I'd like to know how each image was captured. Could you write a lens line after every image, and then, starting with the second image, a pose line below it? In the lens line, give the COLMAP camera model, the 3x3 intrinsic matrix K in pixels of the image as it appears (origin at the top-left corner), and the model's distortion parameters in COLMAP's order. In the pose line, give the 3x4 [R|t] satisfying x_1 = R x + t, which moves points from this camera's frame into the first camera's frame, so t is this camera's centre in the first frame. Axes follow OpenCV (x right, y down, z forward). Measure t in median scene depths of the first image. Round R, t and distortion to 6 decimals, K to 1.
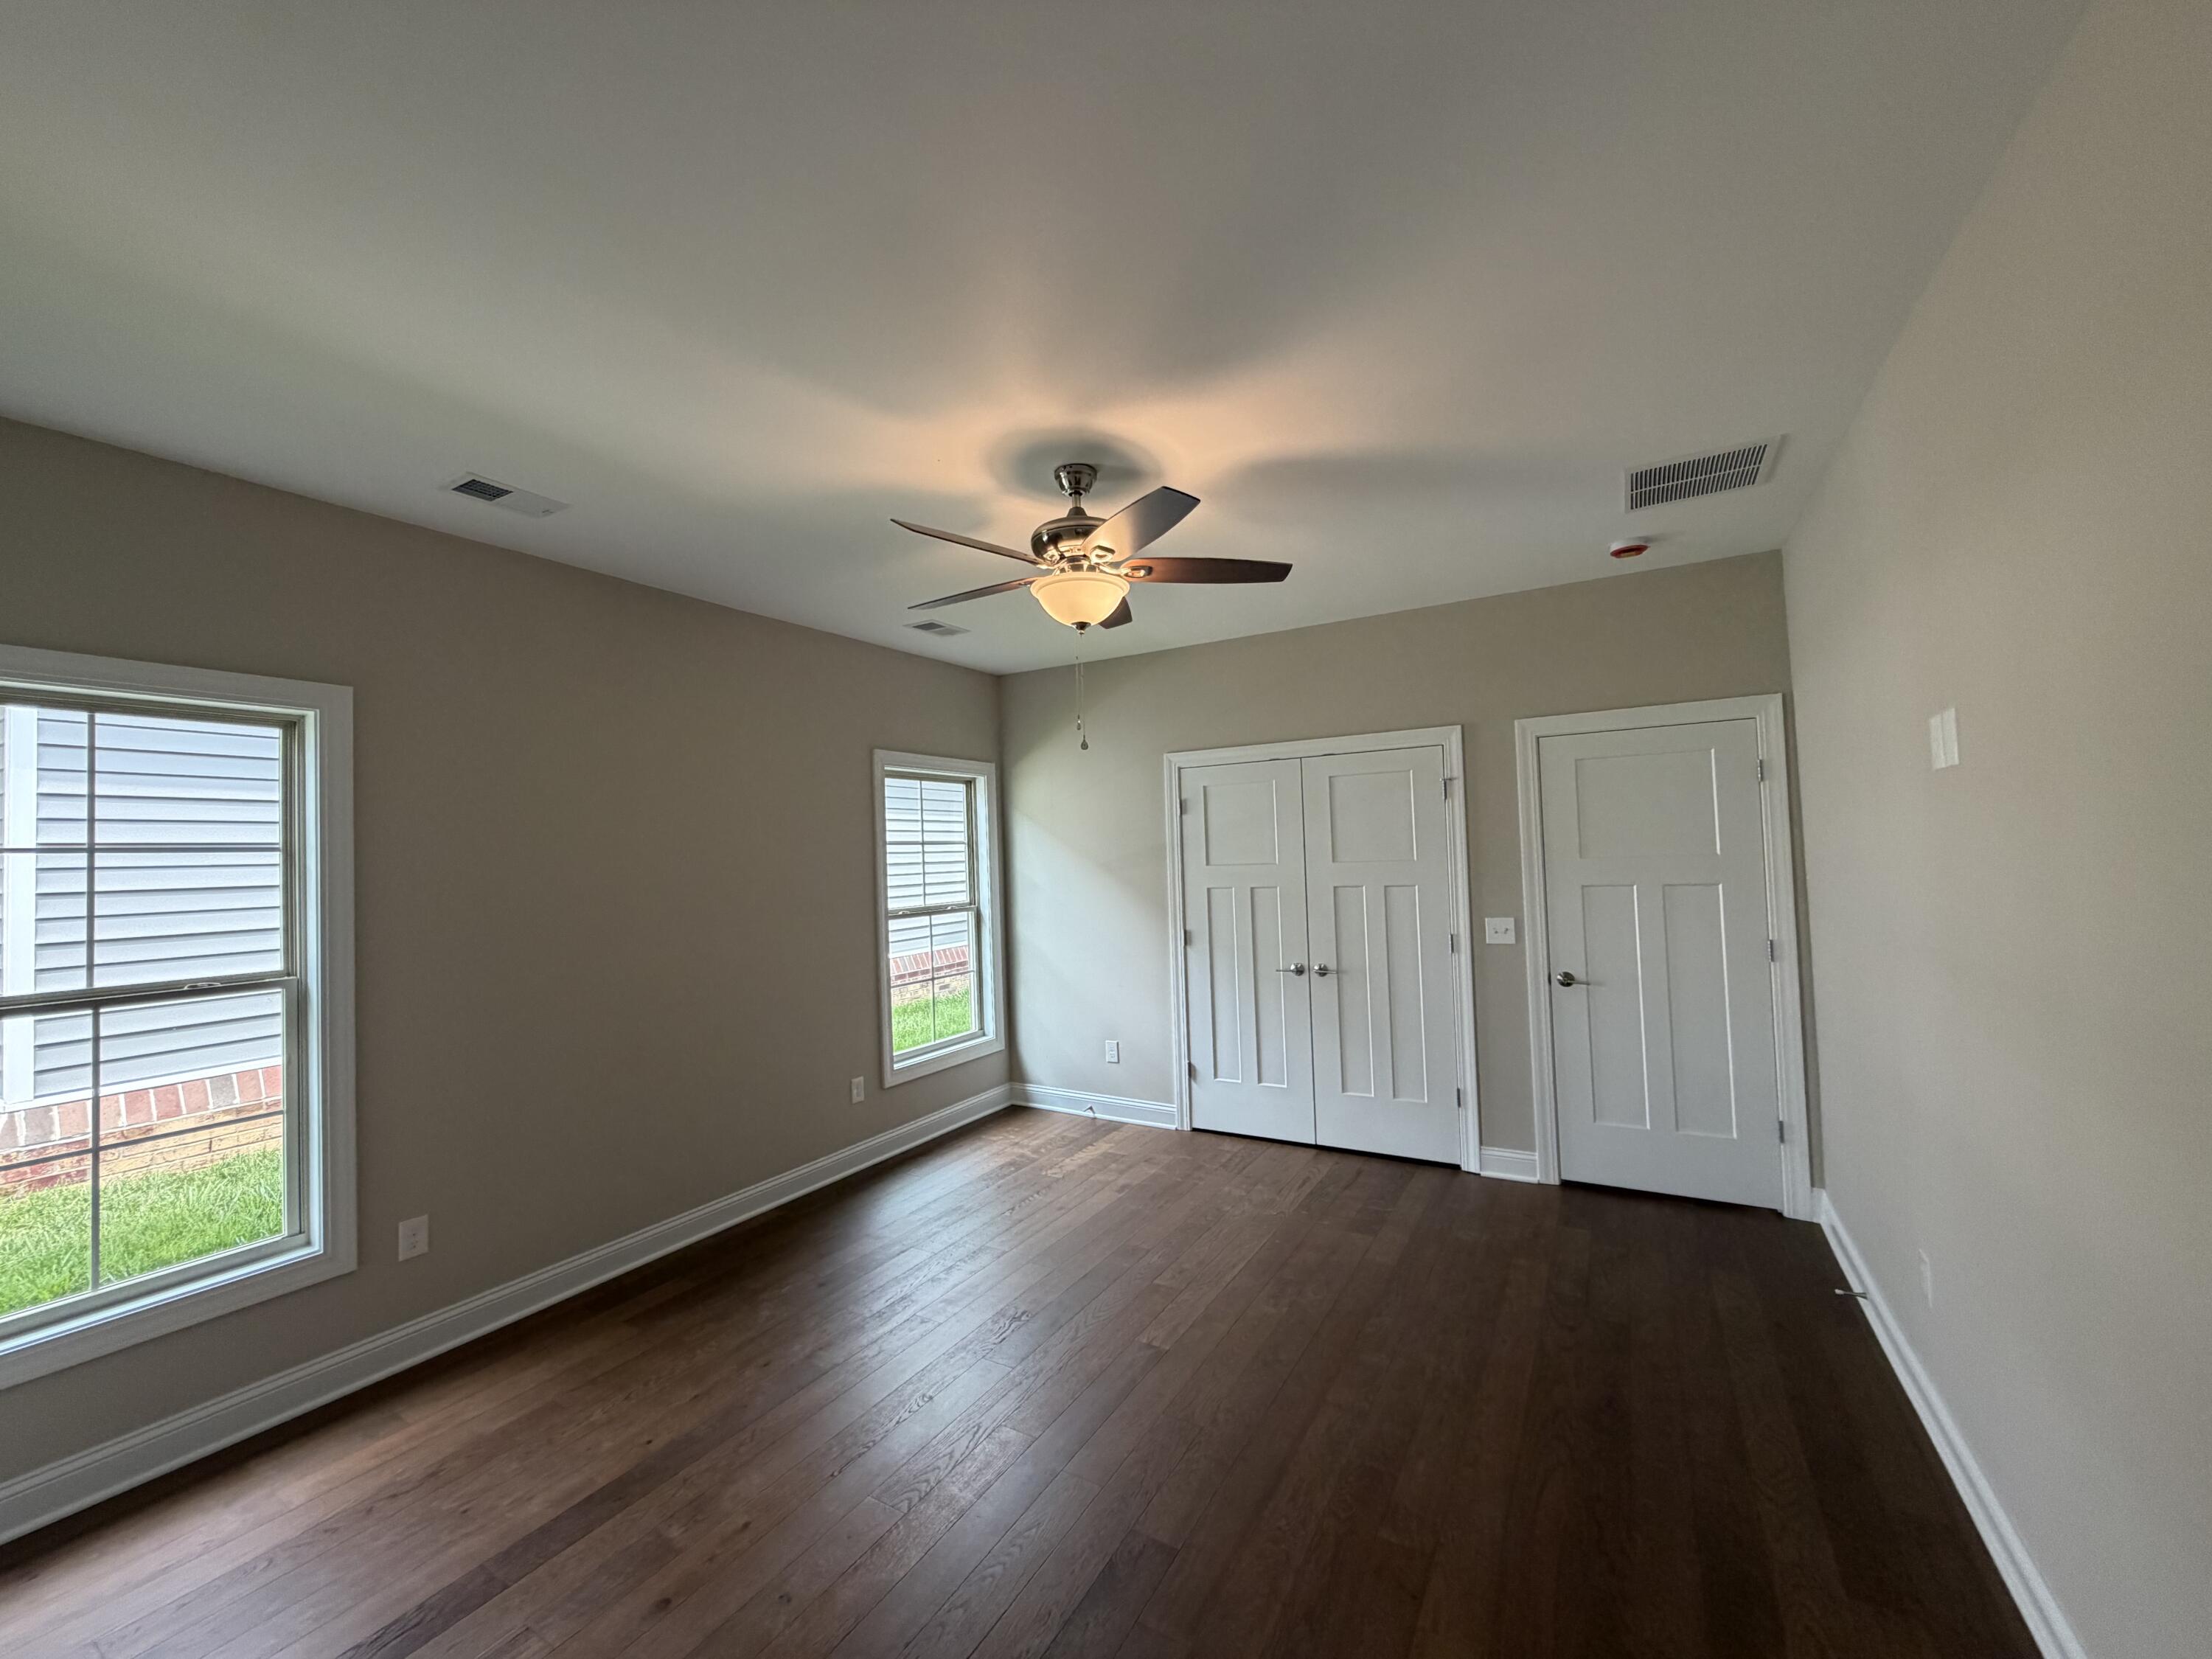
lens RADIAL K [[882.6, 0, 1101.8], [0, 882.6, 829.5], [0, 0, 1]] dist [0.003714, 0.000229]
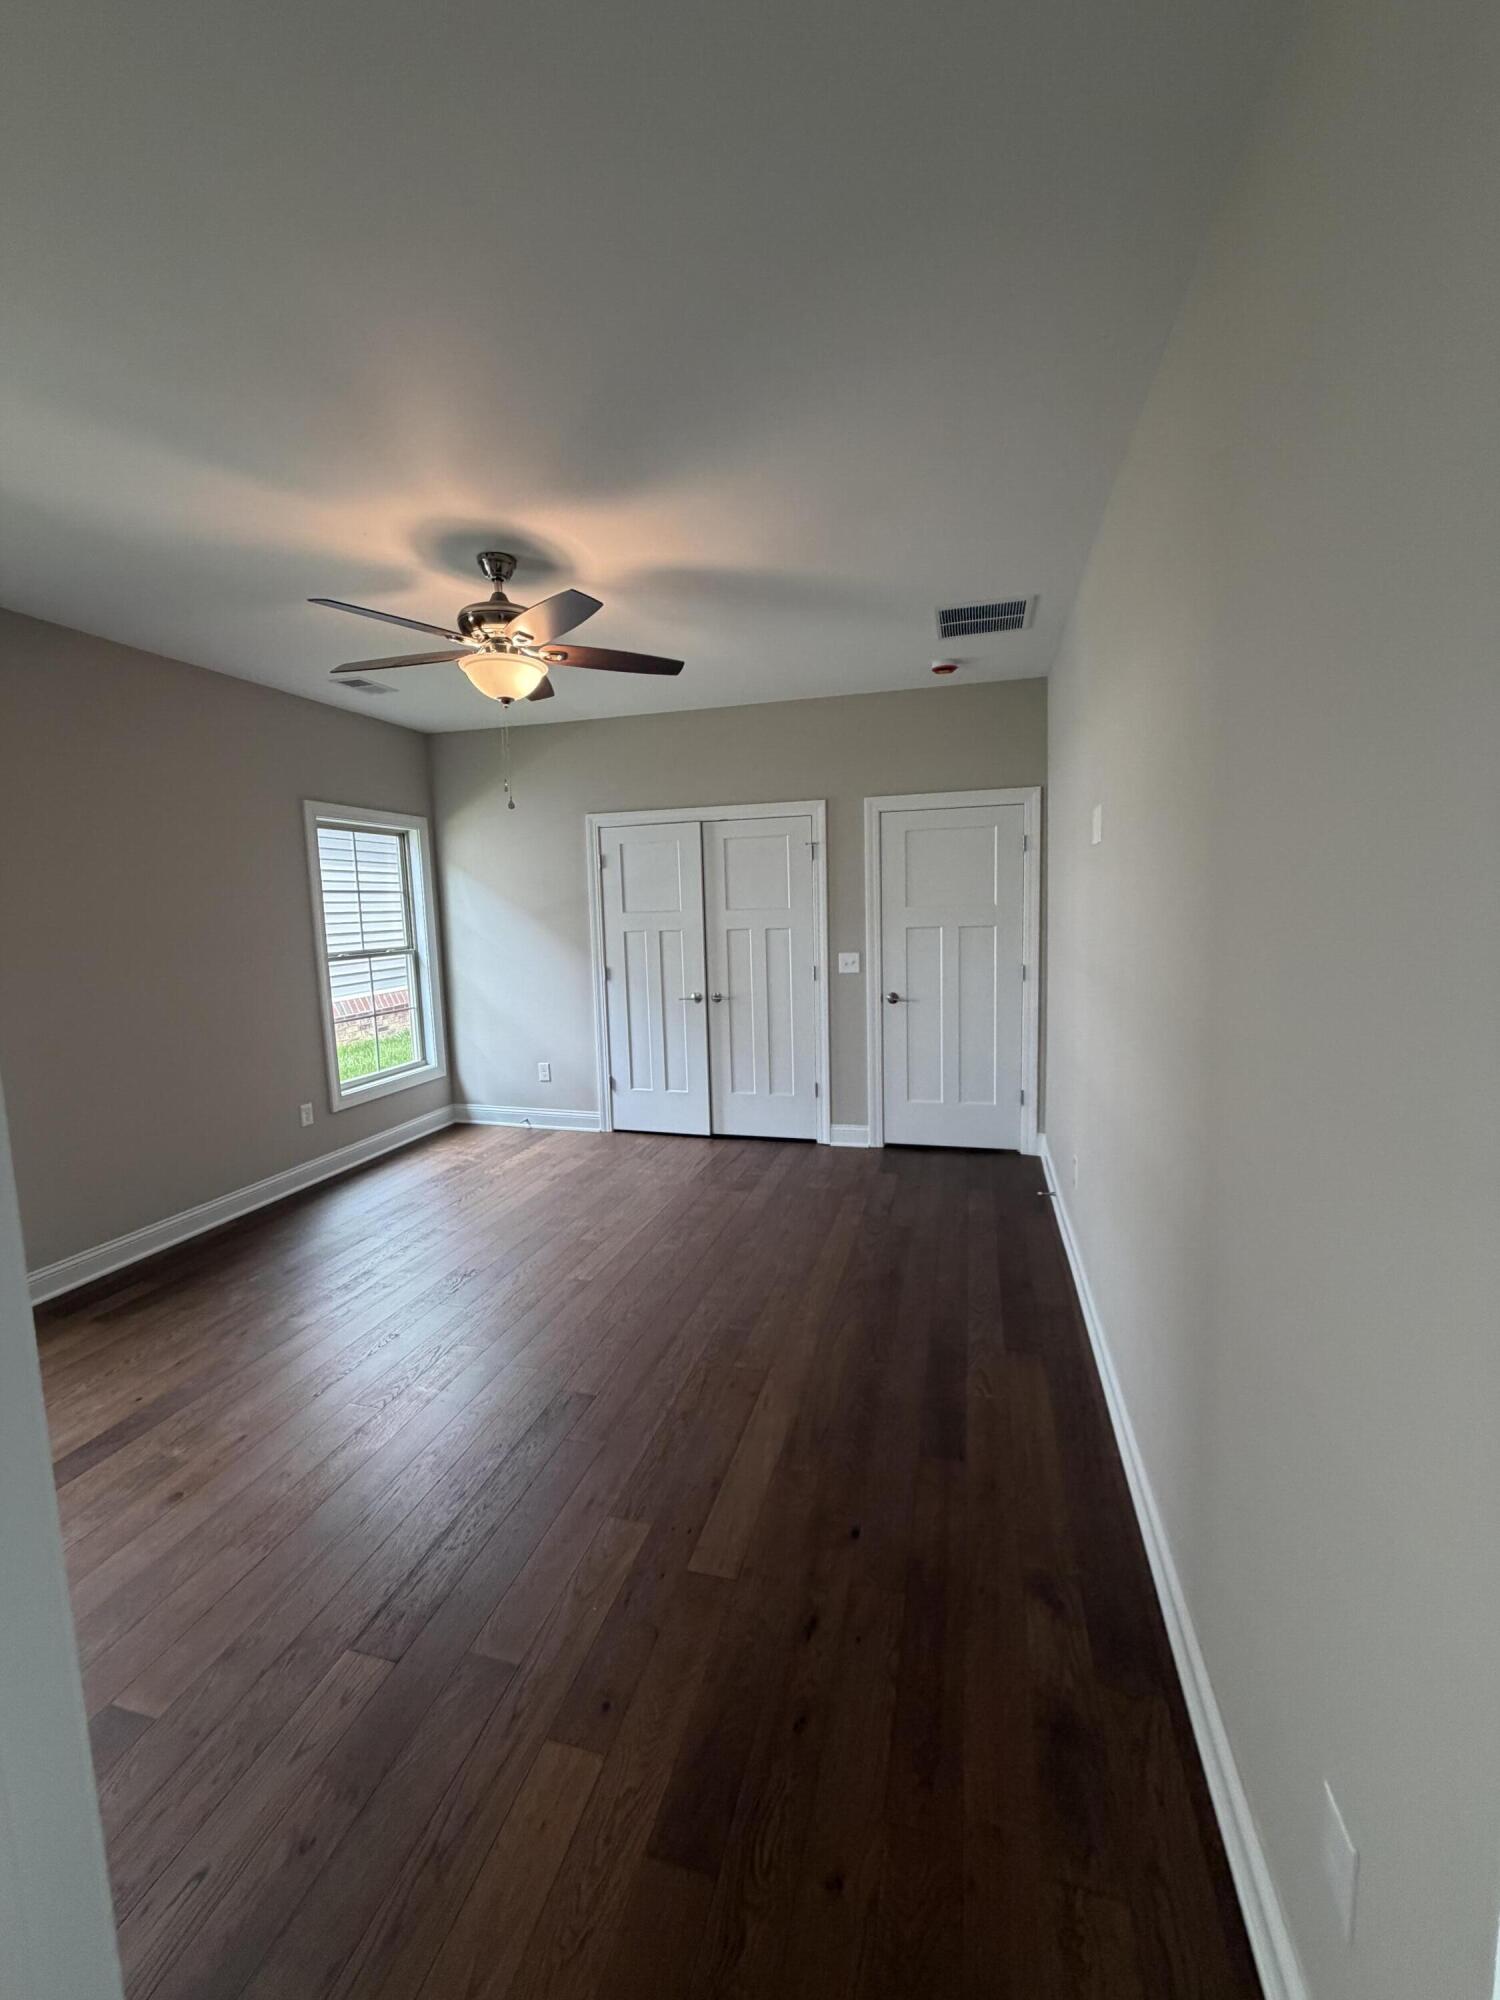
lens RADIAL K [[798.0, 0, 748.2], [0, 798.0, 991.4], [0, 0, 1]] dist [0.003714, 0.000229]
pose [[0.966251, -0.021469, 0.256708, 0.005536], [-0.012213, 0.991583, 0.128897, 0.007591], [-0.257315, -0.127682, 0.957855, -0.112162]]
